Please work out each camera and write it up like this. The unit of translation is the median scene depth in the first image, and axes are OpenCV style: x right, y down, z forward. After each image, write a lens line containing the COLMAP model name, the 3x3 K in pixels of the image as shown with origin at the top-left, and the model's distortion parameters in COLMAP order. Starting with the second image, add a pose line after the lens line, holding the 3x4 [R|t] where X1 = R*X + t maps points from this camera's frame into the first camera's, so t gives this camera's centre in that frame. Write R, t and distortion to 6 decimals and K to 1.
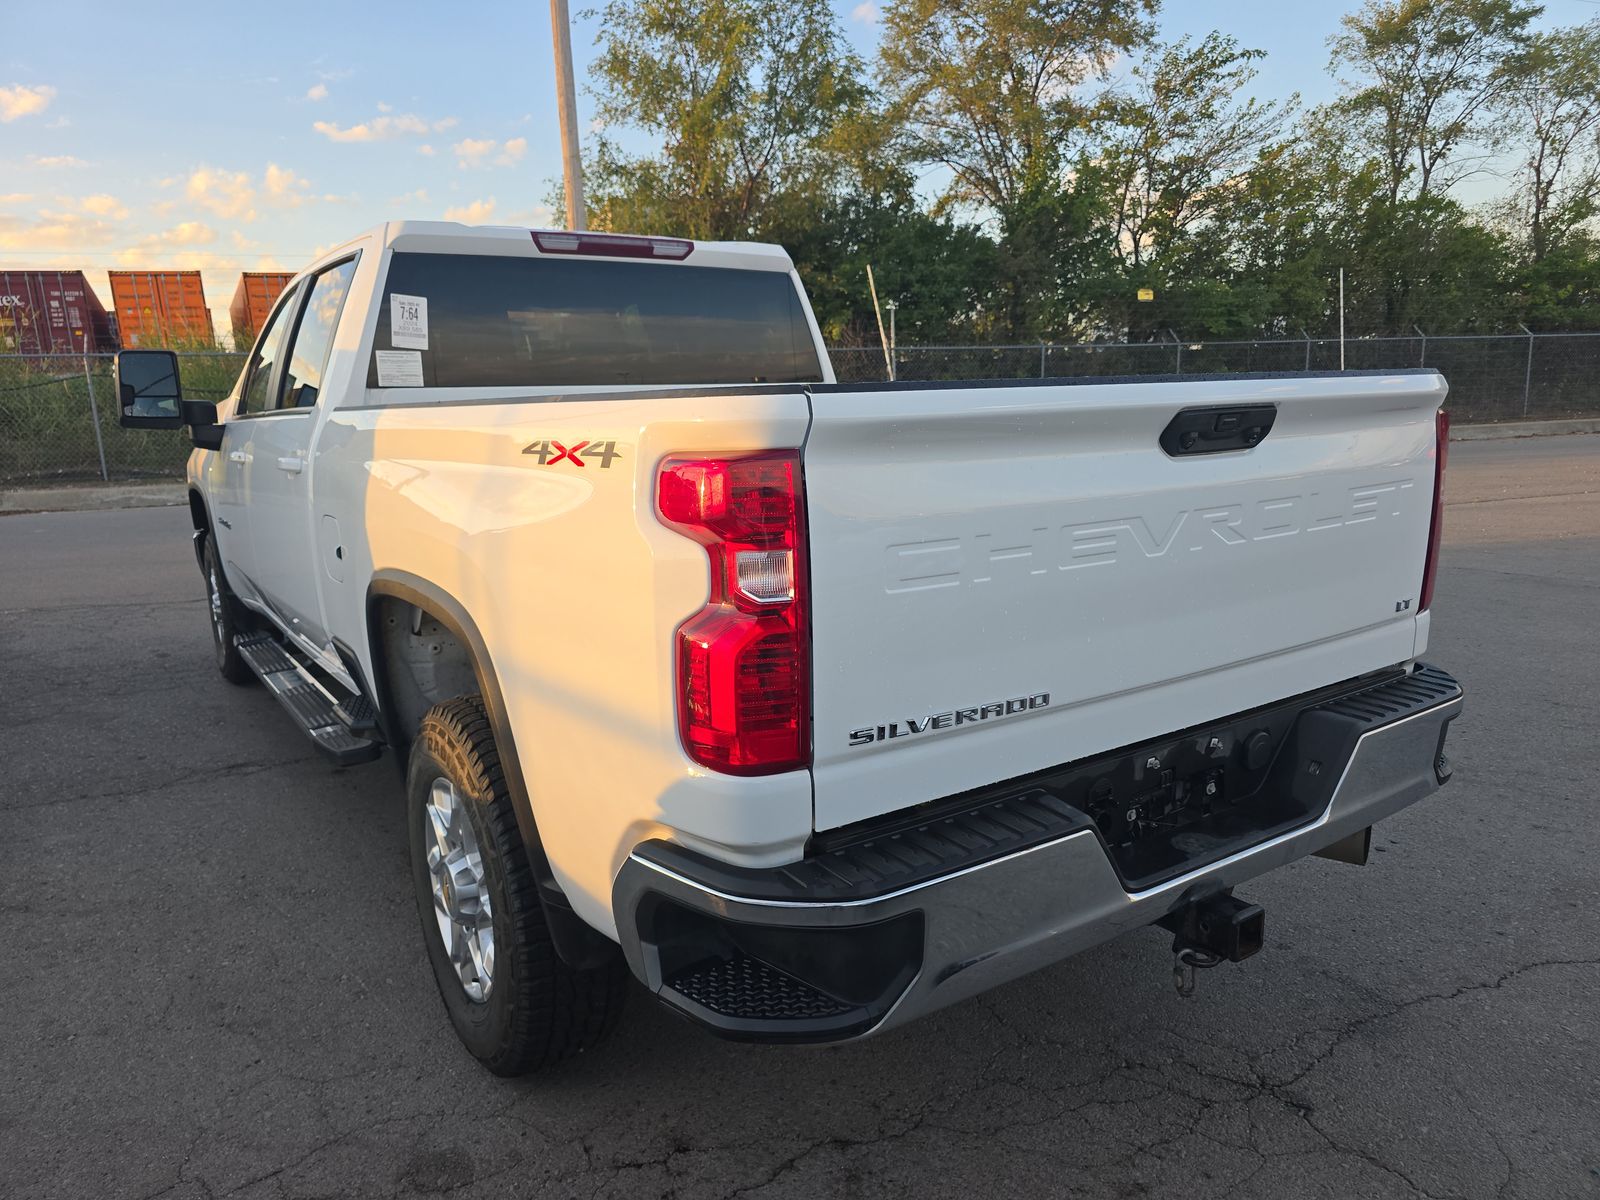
lens RADIAL K [[1087.3, 0, 793.5], [0, 1087.3, 591.9], [0, 0, 1]] dist [0.056990, -0.056239]
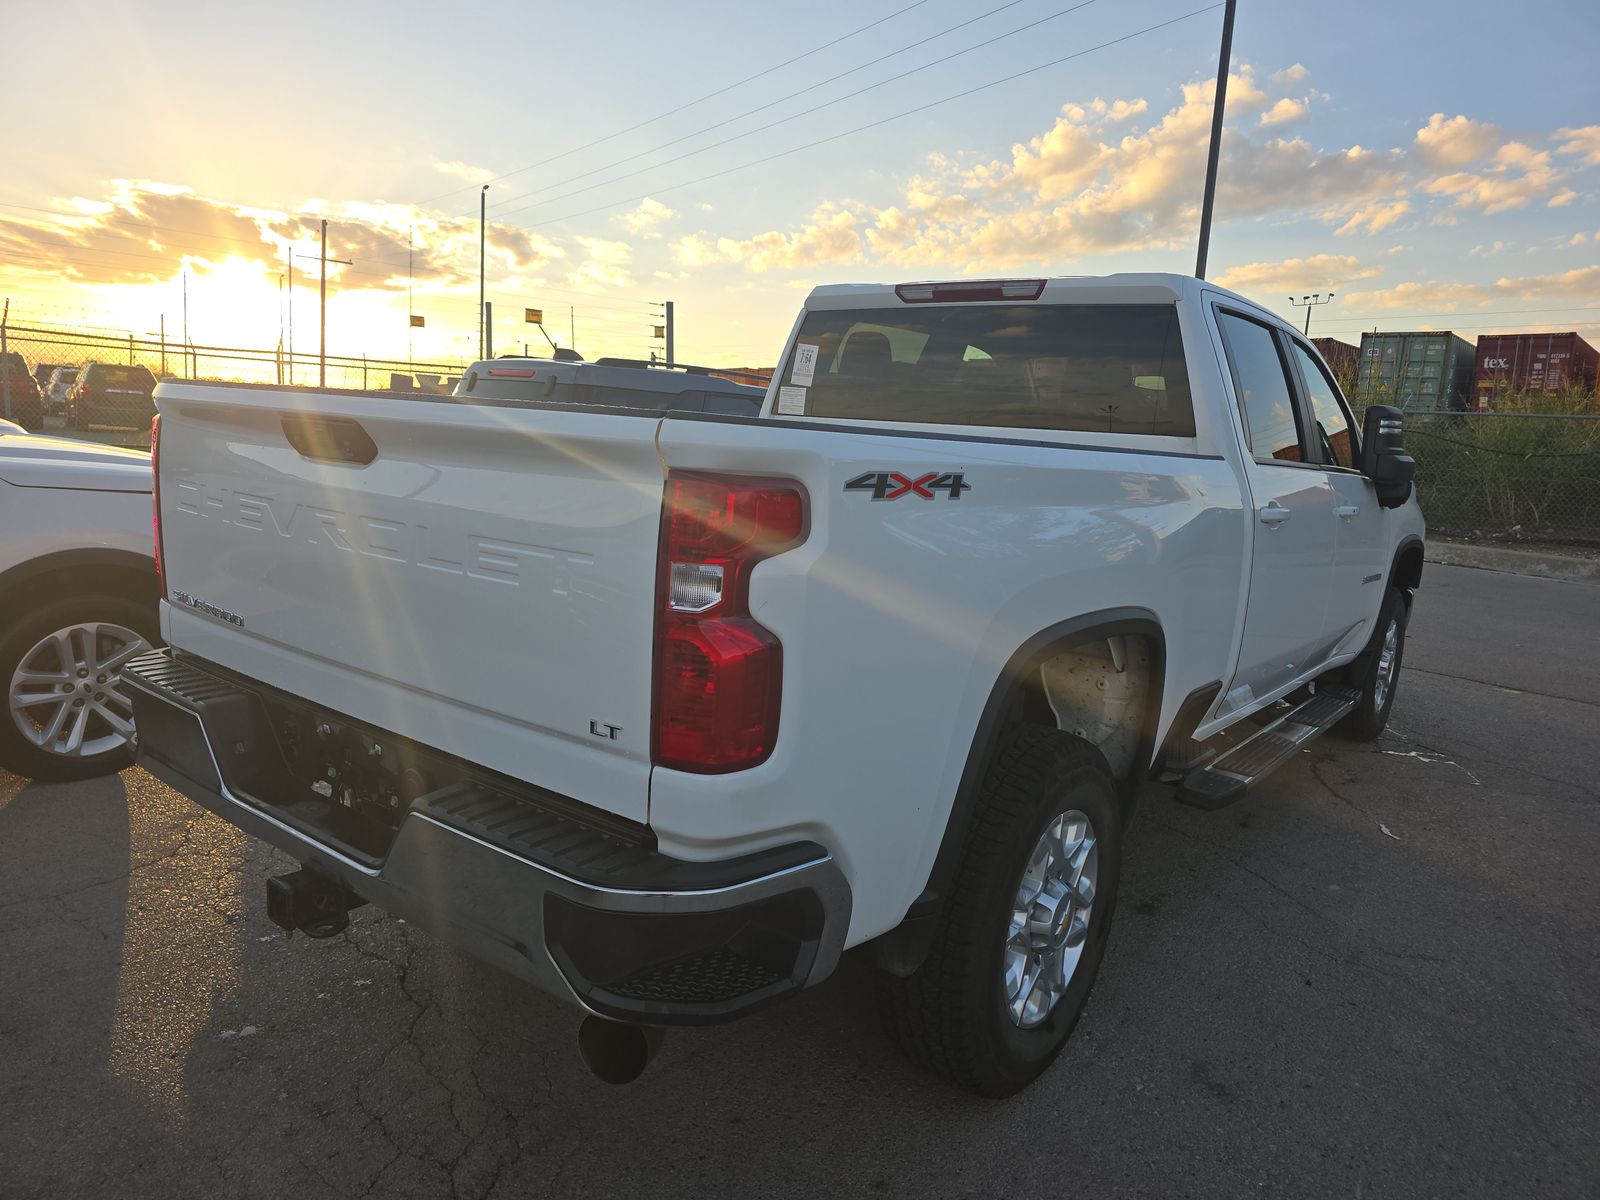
lens RADIAL K [[1087.3, 0, 793.5], [0, 1087.3, 591.9], [0, 0, 1]] dist [0.056990, -0.056239]
pose [[0.302603, 0.187063, -0.934579, 0.162747], [-0.239208, 0.964072, 0.115515, -0.024633], [0.922611, 0.188604, 0.336478, 0.111707]]
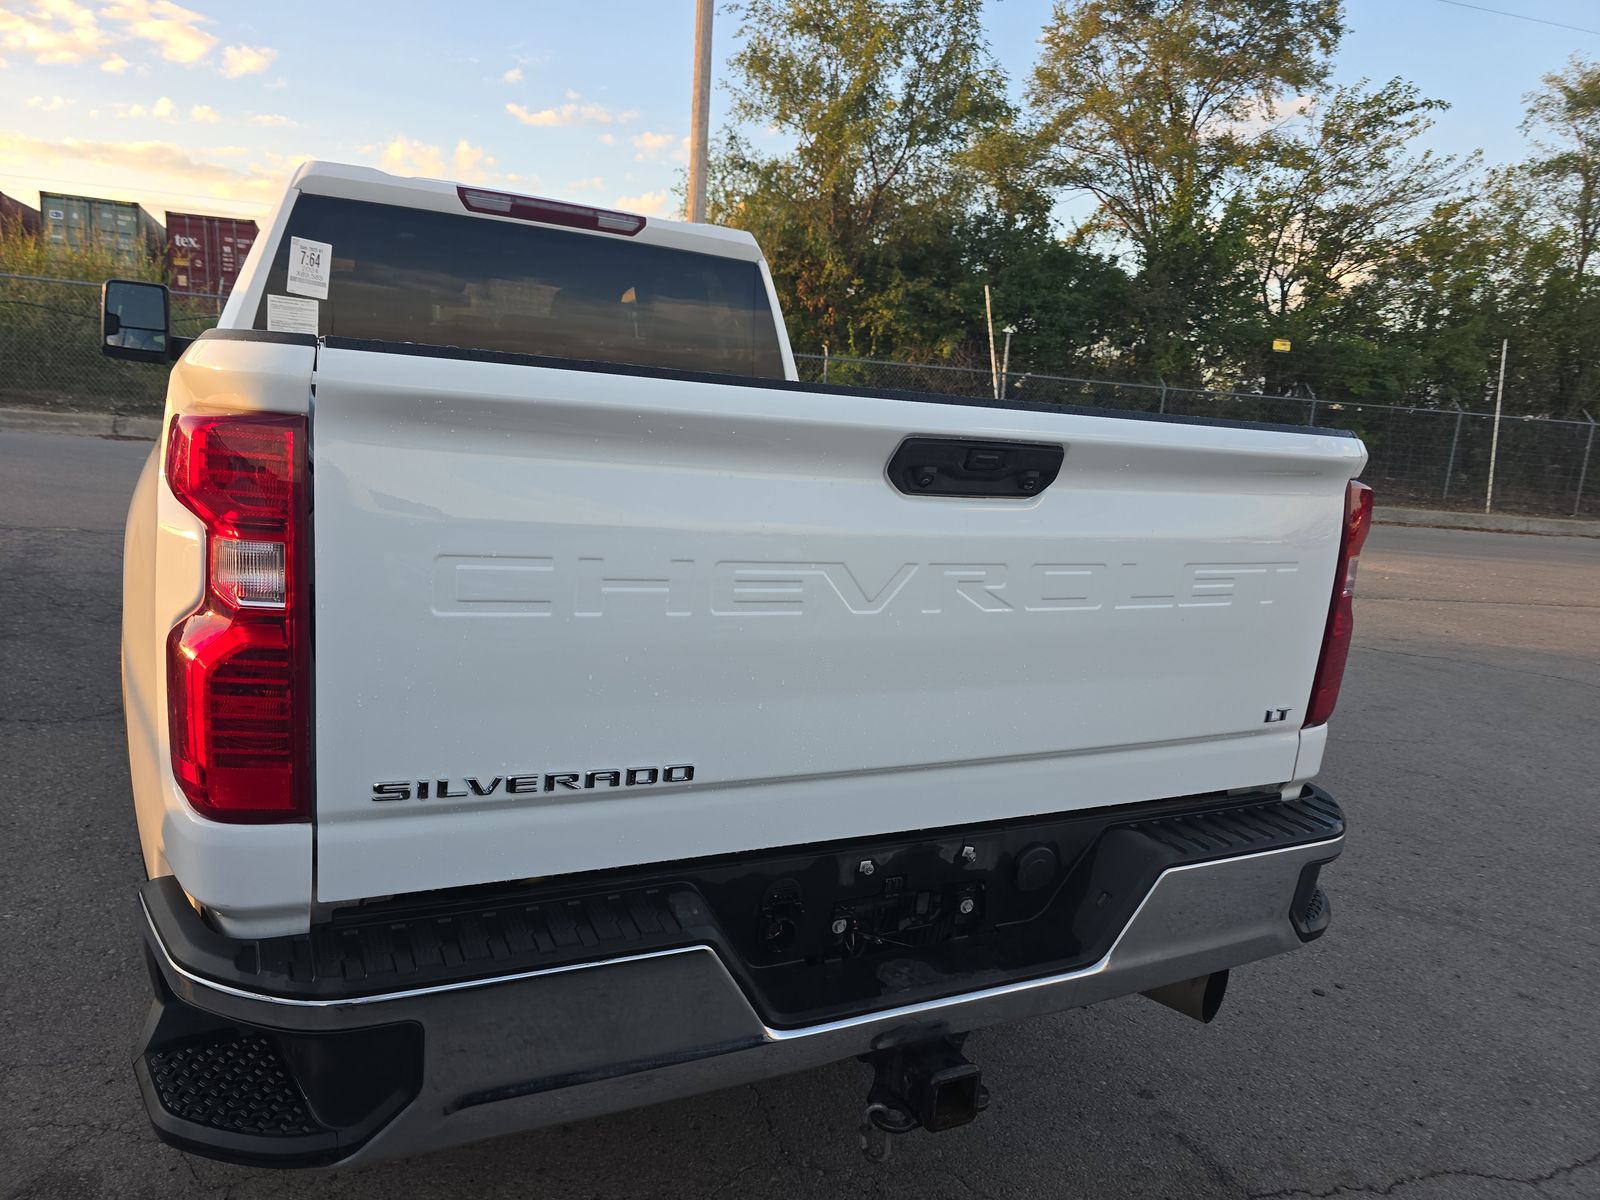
lens RADIAL K [[1088.1, 0, 805.4], [0, 1088.1, 587.4], [0, 0, 1]] dist [0.055077, -0.049253]
pose [[0.986819, 0.126039, -0.101503, 0.036528], [-0.127507, 0.991805, -0.008086, -0.003971], [0.099652, 0.020922, 0.994802, 0.020128]]
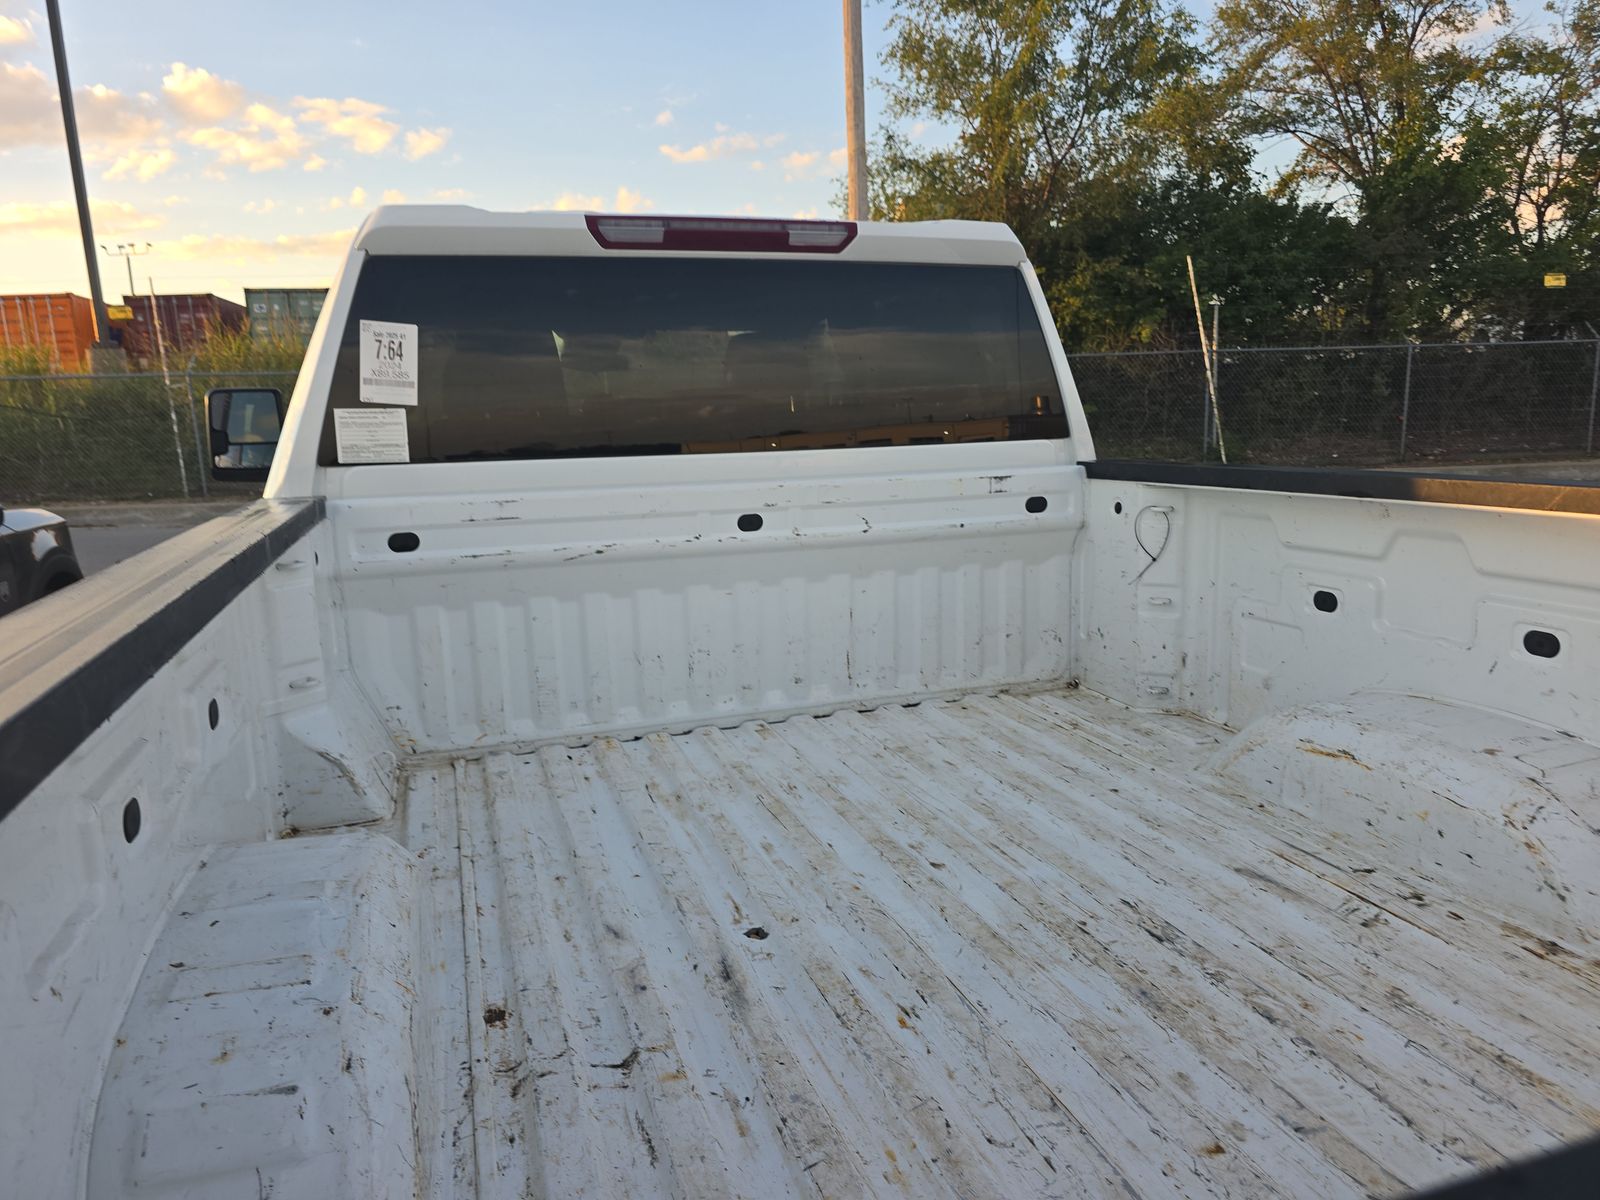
lens RADIAL K [[1073.7, 0, 803.0], [0, 1073.7, 587.1], [0, 0, 1]] dist [0.052408, -0.046107]
pose [[0.963577, 0.044941, -0.263627, 0.010610], [-0.045417, 0.998959, 0.004295, -0.023574], [0.263545, 0.007835, 0.964615, 0.082800]]
